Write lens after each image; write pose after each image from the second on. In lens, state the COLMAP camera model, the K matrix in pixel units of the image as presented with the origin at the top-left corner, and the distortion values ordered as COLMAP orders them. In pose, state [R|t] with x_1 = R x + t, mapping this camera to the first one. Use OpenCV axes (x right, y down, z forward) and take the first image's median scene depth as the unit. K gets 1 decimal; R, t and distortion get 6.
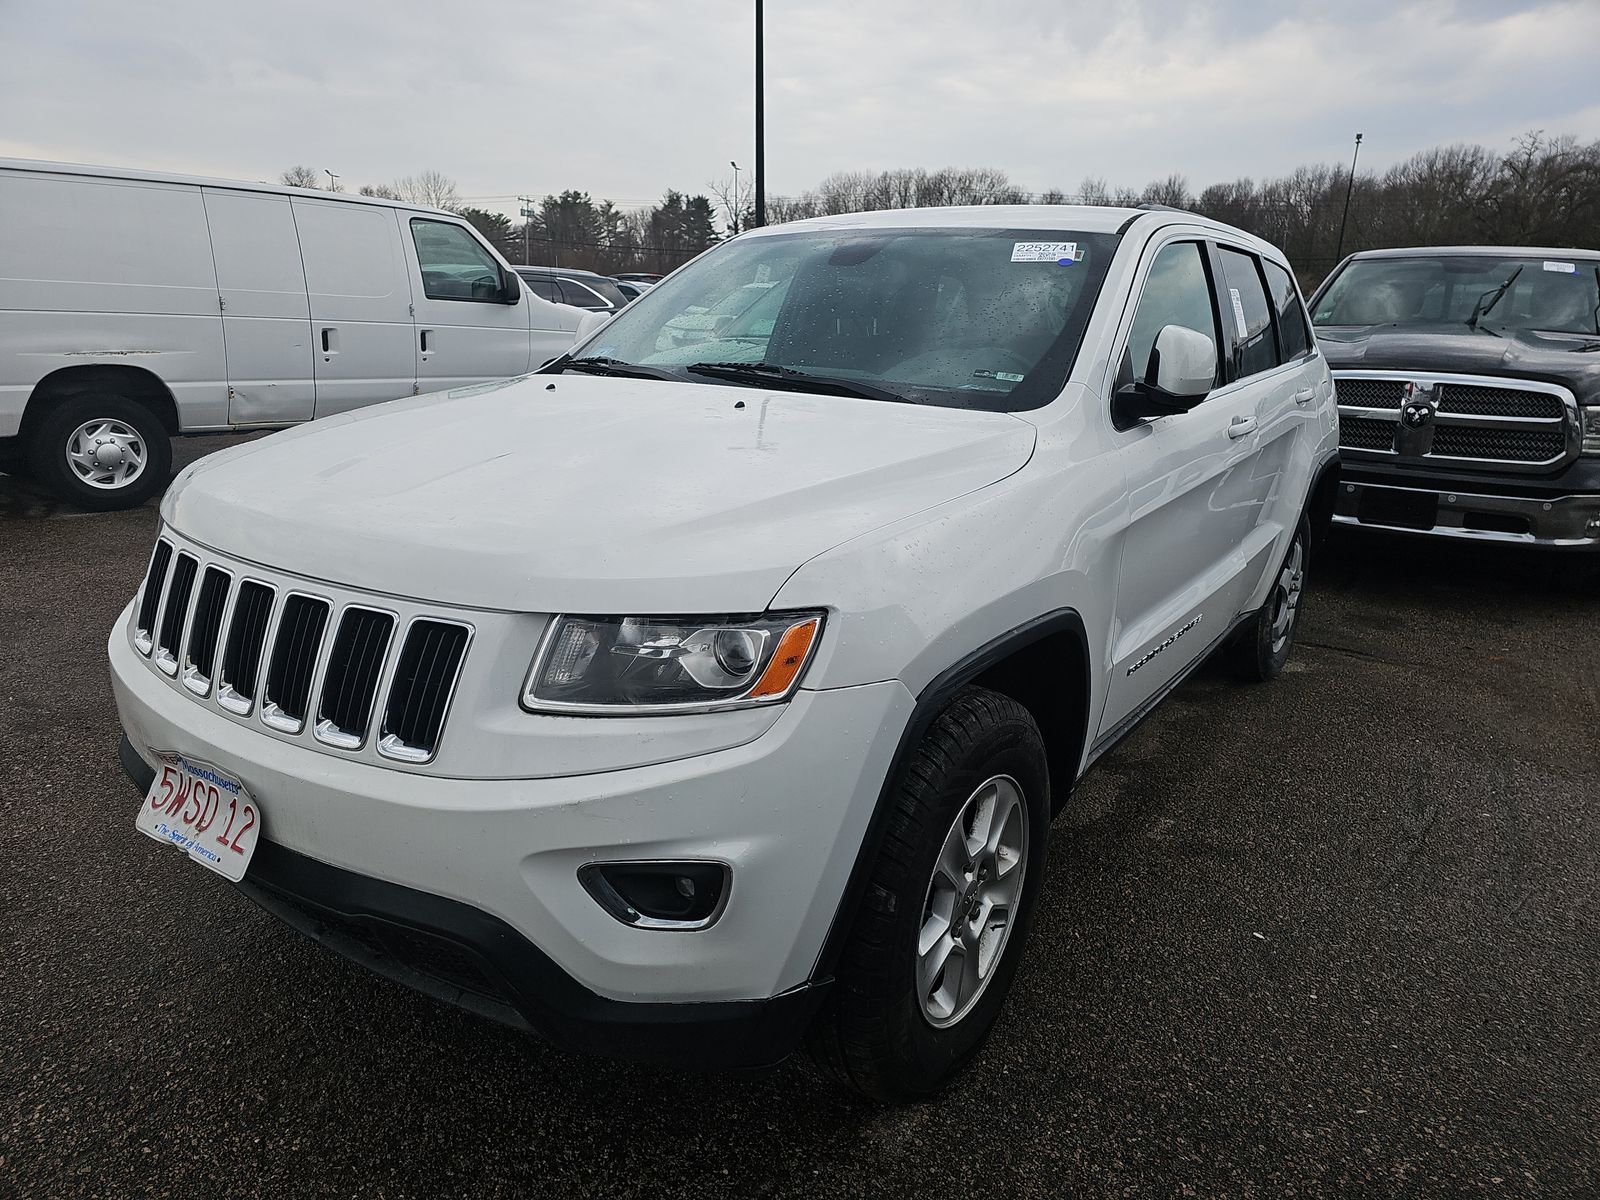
lens RADIAL K [[1102.1, 0, 799.7], [0, 1102.1, 609.5], [0, 0, 1]] dist [0.055548, -0.045674]
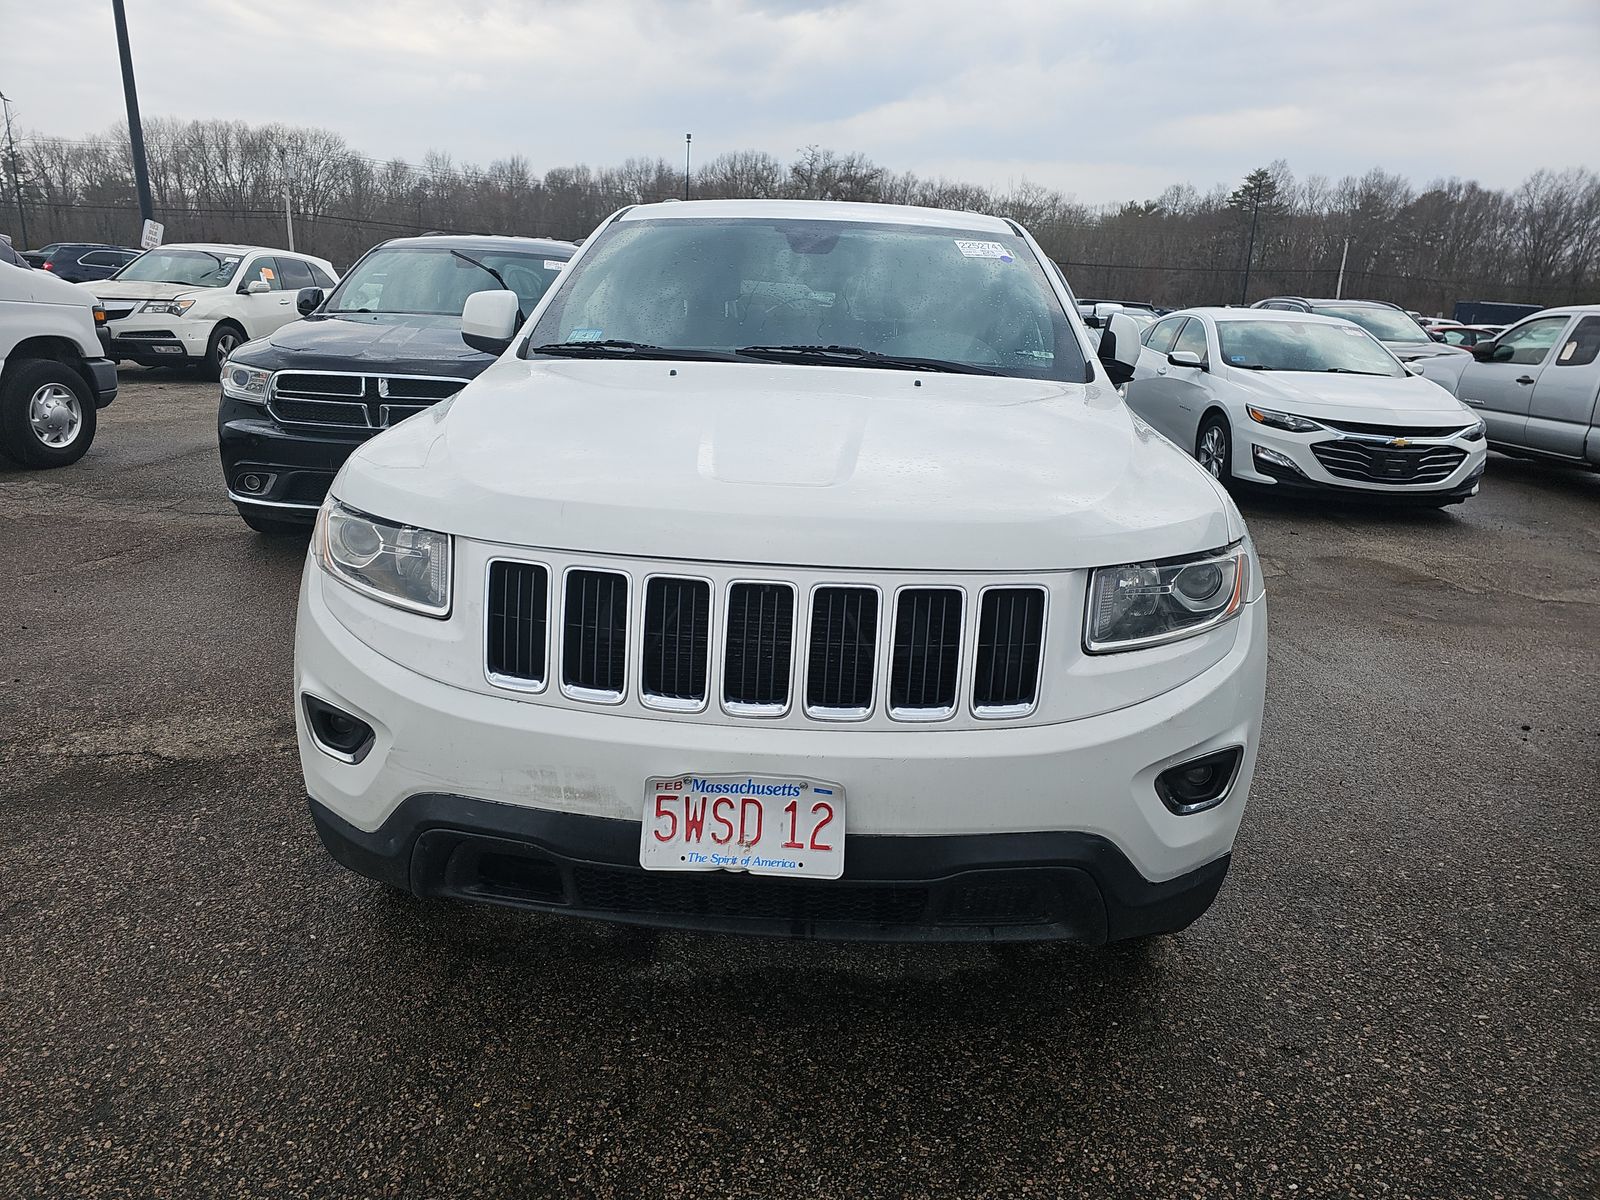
lens RADIAL K [[1102.1, 0, 799.7], [0, 1102.1, 609.5], [0, 0, 1]] dist [0.055548, -0.045674]
pose [[0.834149, -0.137278, 0.534182, -0.952086], [0.126543, 0.990328, 0.056899, -0.049507], [-0.536827, 0.020135, 0.843452, 0.168123]]
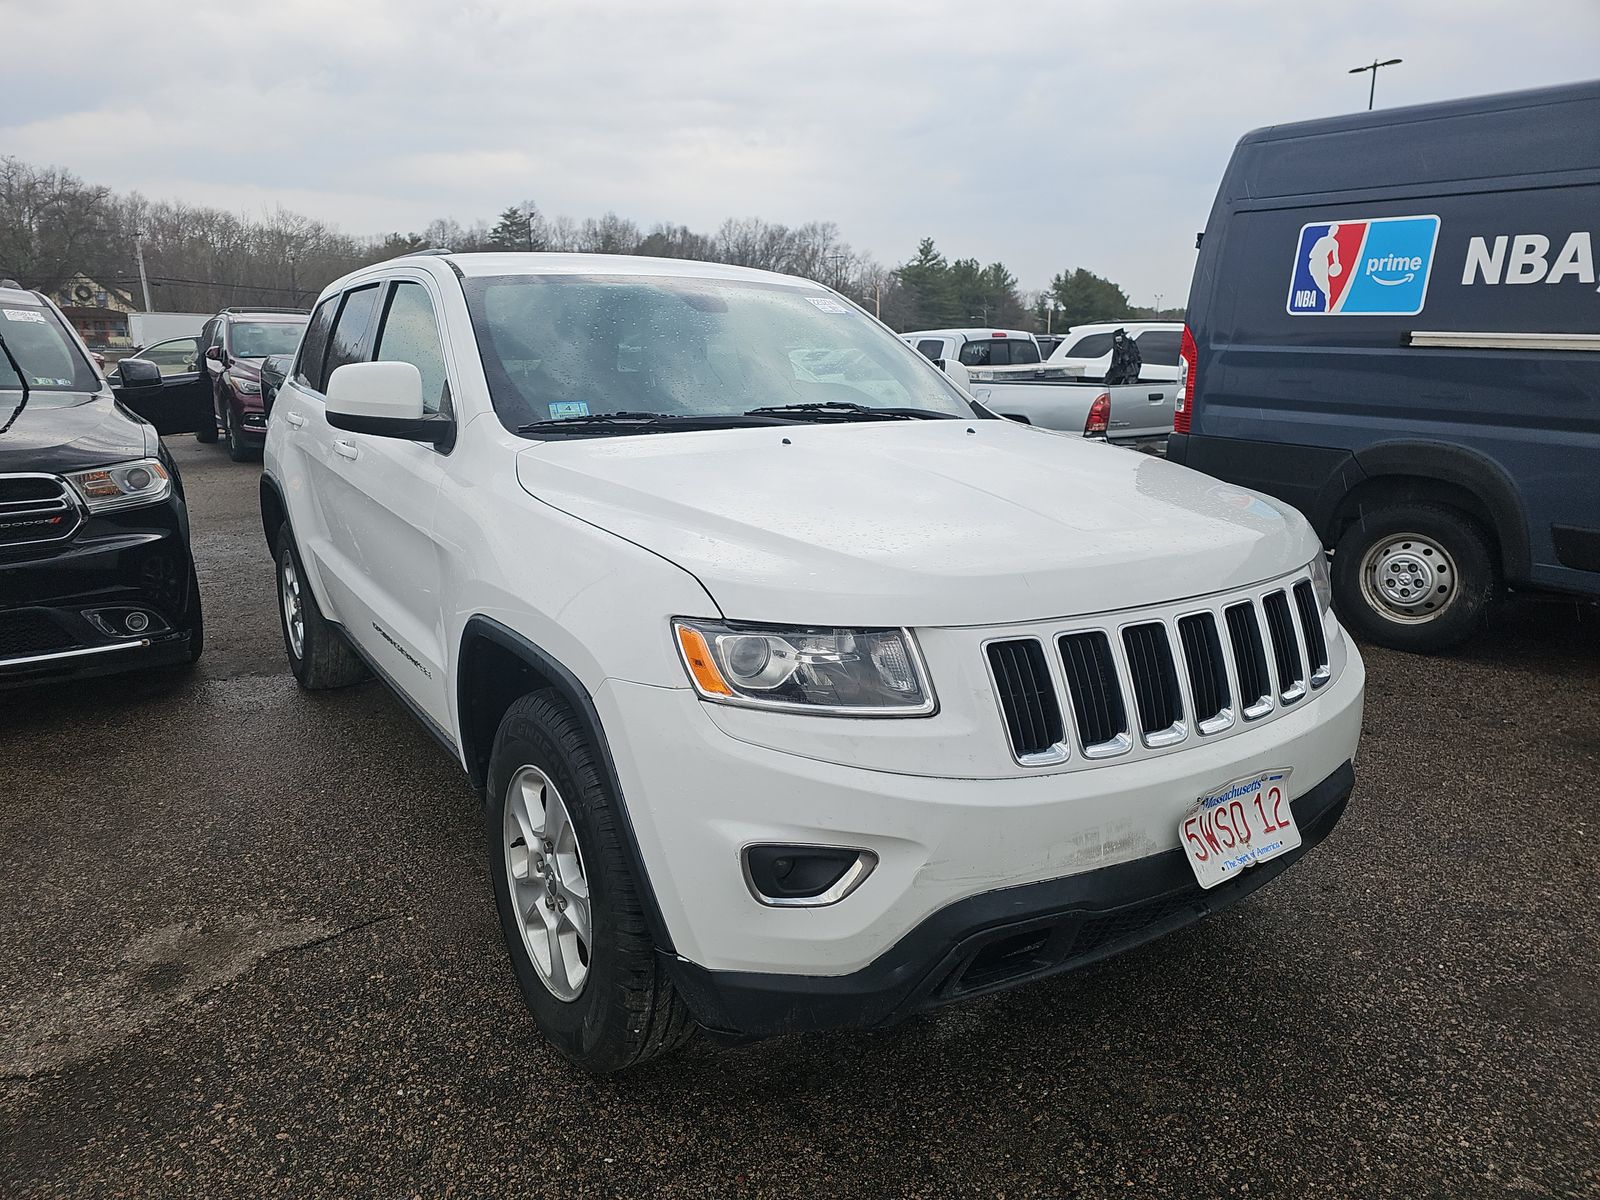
lens RADIAL K [[1078.9, 0, 800.0], [0, 1078.9, 600.0], [0, 0, 1]] dist [0.056697, -0.045462]
pose [[0.334738, -0.236185, 0.912232, -1.554578], [0.255918, 0.954479, 0.153216, -0.293721], [-0.906894, 0.182170, 0.379945, 0.922065]]
